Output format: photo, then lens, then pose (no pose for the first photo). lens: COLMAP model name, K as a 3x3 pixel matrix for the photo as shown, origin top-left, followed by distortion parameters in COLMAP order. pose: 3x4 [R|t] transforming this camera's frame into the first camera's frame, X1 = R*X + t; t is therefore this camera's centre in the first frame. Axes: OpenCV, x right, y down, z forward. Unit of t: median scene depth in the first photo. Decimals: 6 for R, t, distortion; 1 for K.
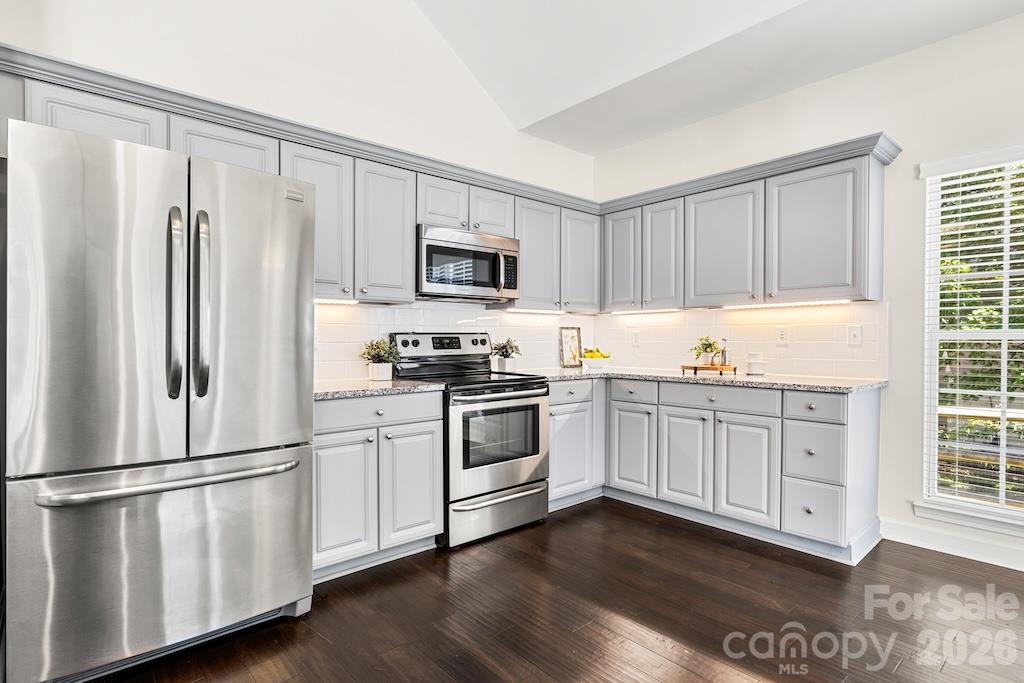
lens RADIAL K [[523.0, 0, 510.4], [0, 523.0, 343.4], [0, 0, 1]] dist [-0.004522, -0.000901]
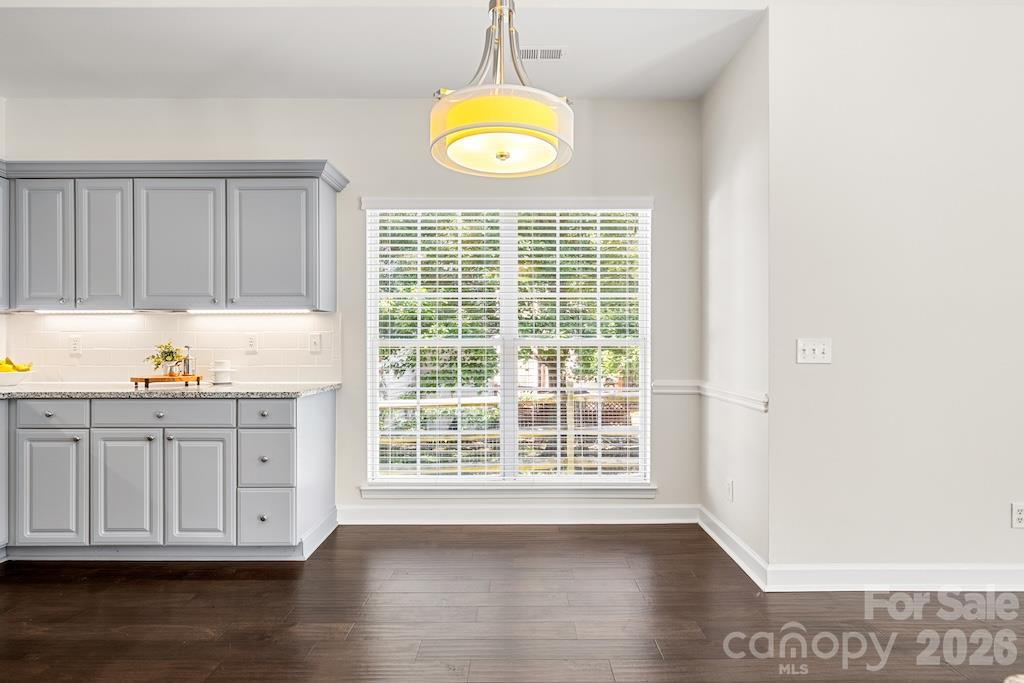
lens RADIAL K [[523.0, 0, 509.7], [0, 523.0, 338.7], [0, 0, 1]] dist [-0.004522, -0.000901]
pose [[0.656177, 0.010630, 0.754532, 0.108226], [0.005964, 0.999797, -0.019271, -0.000685], [-0.754583, 0.017145, 0.655980, -0.015157]]
